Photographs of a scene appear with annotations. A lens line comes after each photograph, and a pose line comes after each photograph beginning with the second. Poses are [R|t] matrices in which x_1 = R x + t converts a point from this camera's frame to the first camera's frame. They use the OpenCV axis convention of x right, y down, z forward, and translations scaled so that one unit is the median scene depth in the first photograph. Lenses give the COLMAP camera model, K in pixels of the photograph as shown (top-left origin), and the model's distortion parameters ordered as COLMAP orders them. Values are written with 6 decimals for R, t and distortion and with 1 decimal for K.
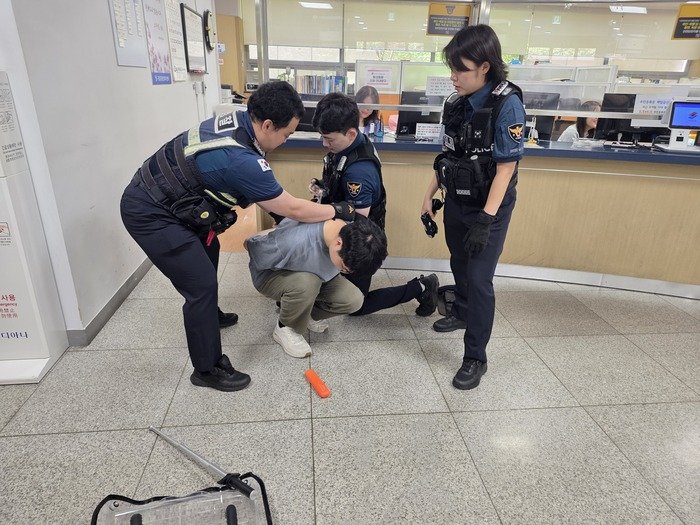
lens RADIAL K [[465.9, 0, 349.9], [0, 465.9, 272.0], [0, 0, 1]] dist [0.034817, -0.020140]
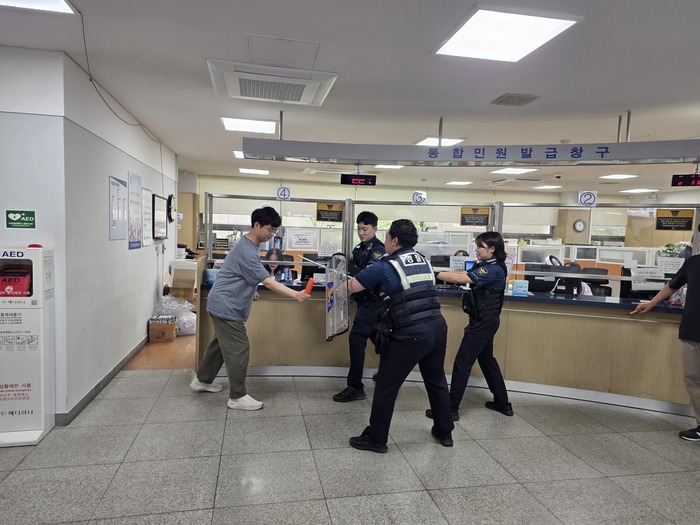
lens RADIAL K [[485.6, 0, 350.0], [0, 485.6, 262.5], [0, 0, 1]] dist [0.039815, -0.038471]
pose [[0.995755, -0.004619, 0.091933, 0.086663], [0.033813, 0.947273, -0.318638, 0.102141], [-0.085614, 0.320394, 0.943408, -0.341532]]
